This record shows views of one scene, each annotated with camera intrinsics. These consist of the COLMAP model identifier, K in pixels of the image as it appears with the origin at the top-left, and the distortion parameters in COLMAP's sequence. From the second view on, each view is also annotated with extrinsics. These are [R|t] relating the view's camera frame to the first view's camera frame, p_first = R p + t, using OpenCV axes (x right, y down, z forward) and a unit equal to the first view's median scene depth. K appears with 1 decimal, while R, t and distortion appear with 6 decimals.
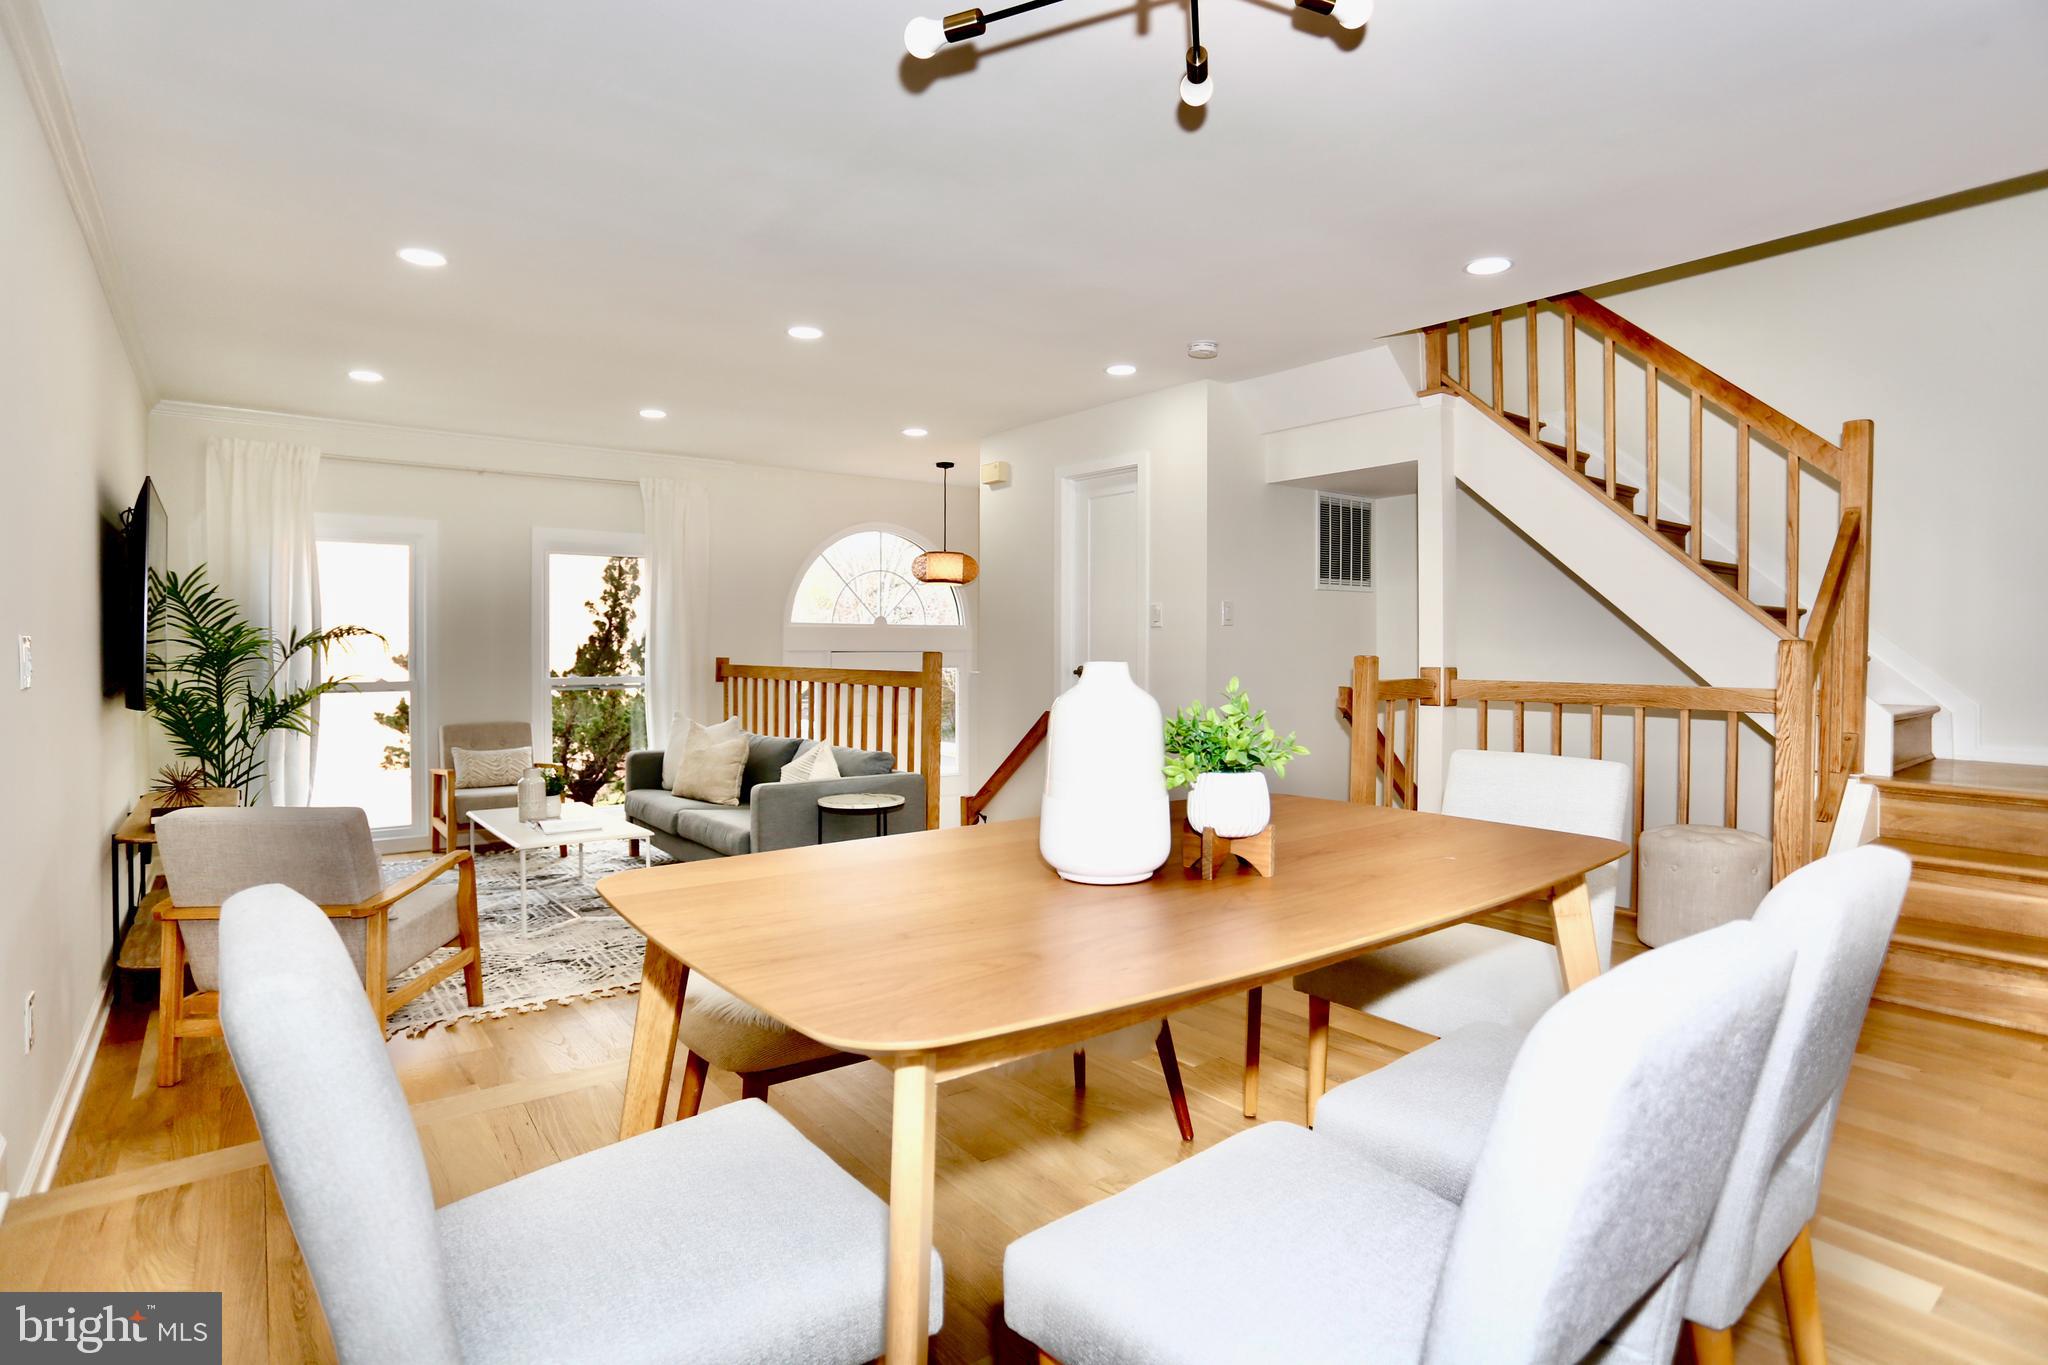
lens RADIAL K [[1032.6, 0, 1016.8], [0, 1032.6, 650.7], [0, 0, 1]] dist [-0.041533, 0.001637]
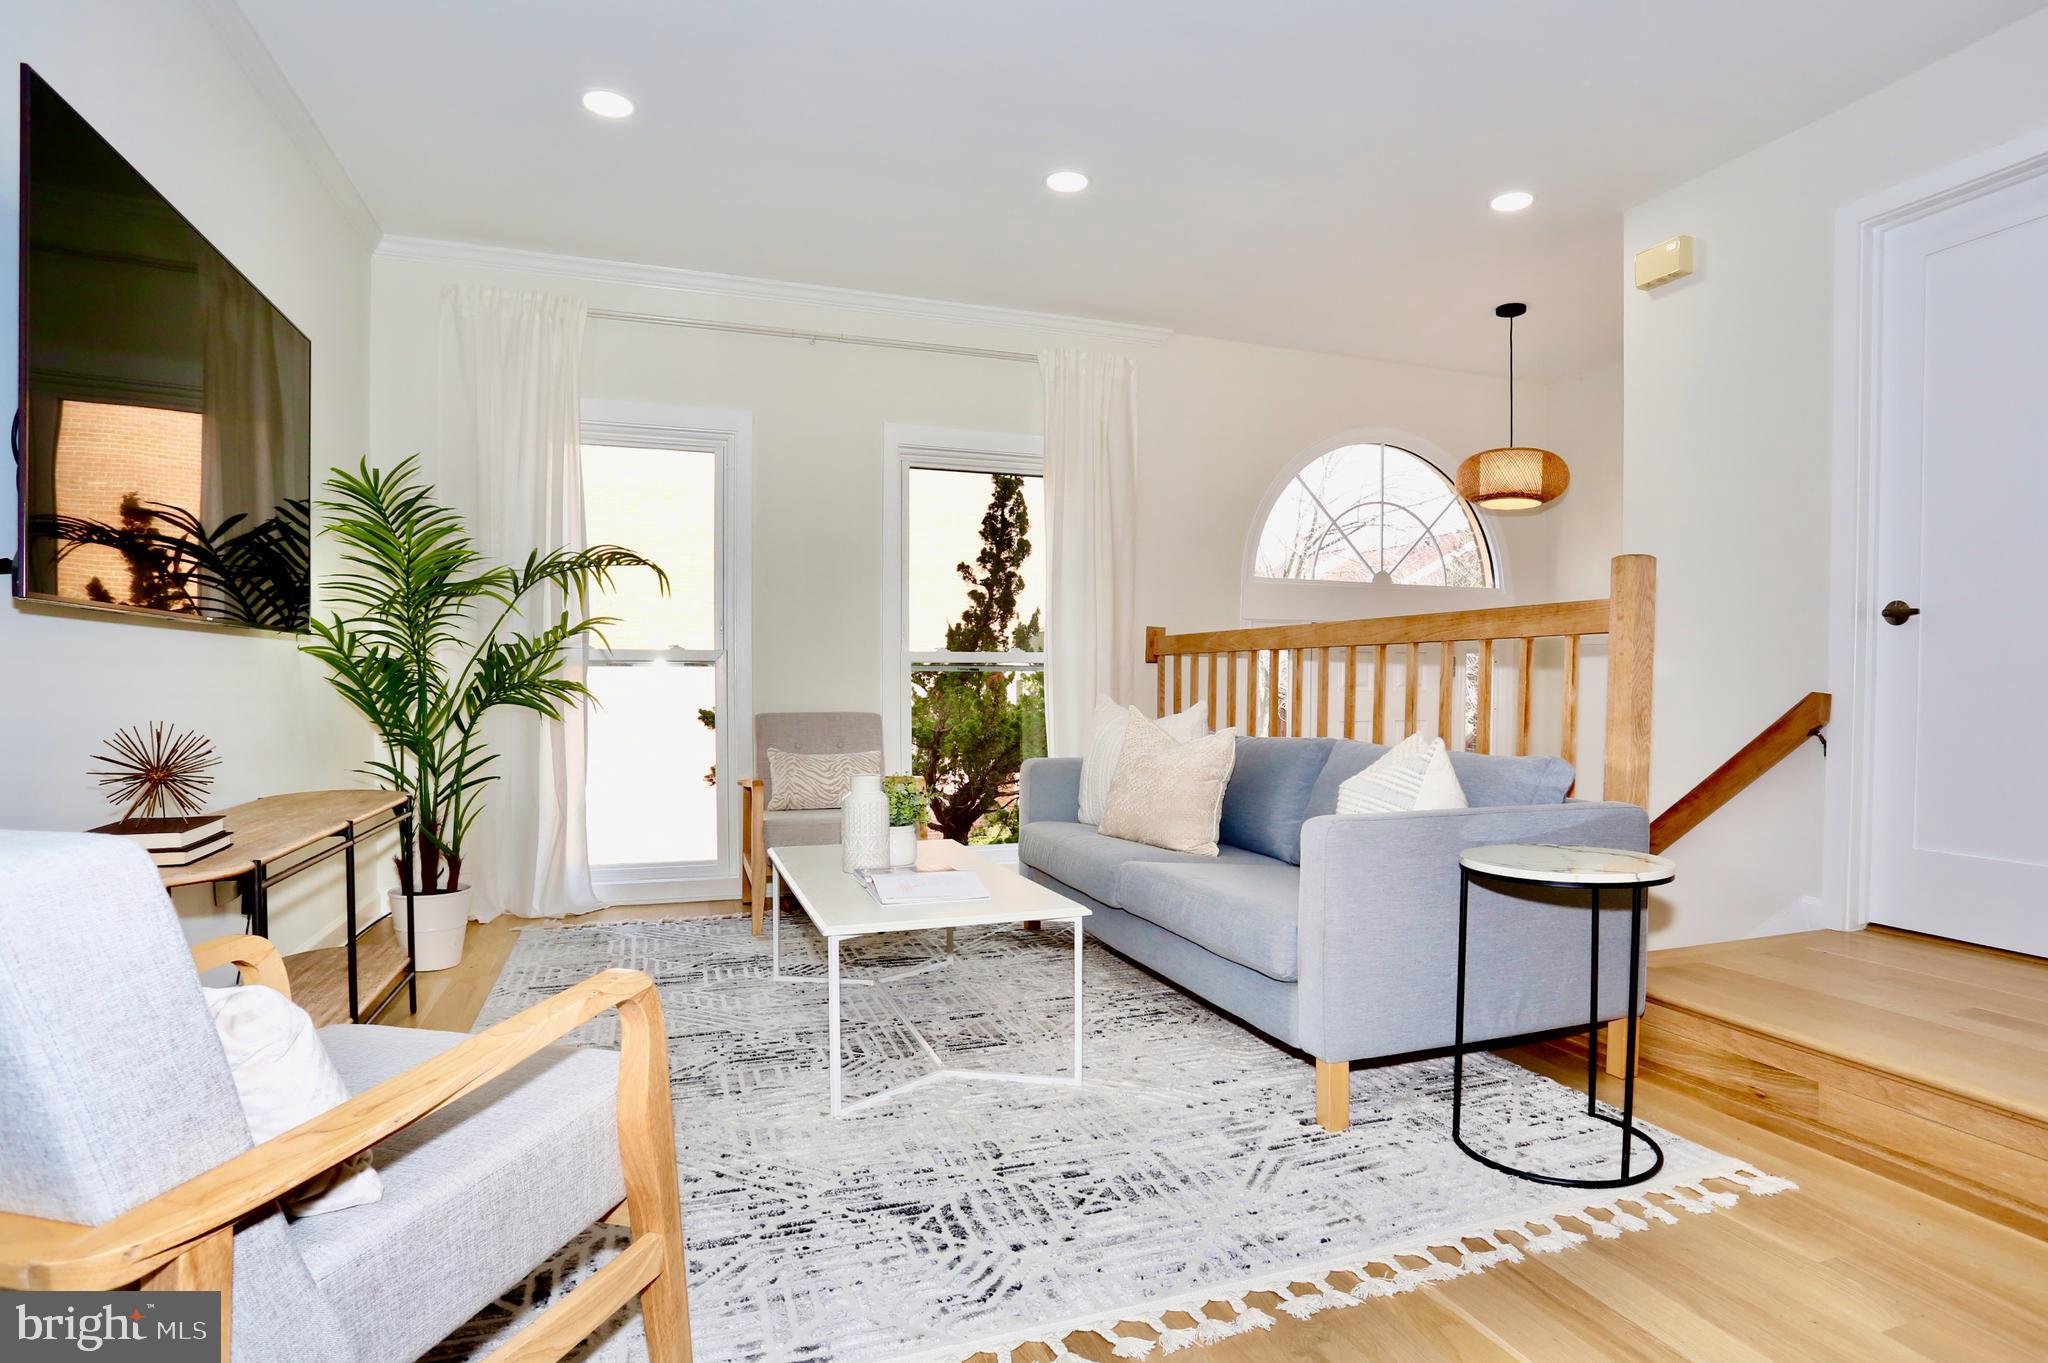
lens RADIAL K [[1087.2, 0, 1052.1], [0, 1087.2, 687.0], [0, 0, 1]] dist [-0.044895, 0.000813]
pose [[0.951379, 0.001392, -0.308021, -0.136020], [-0.001664, 0.999998, -0.000623, 0.046516], [0.308020, 0.001106, 0.951379, 0.324346]]
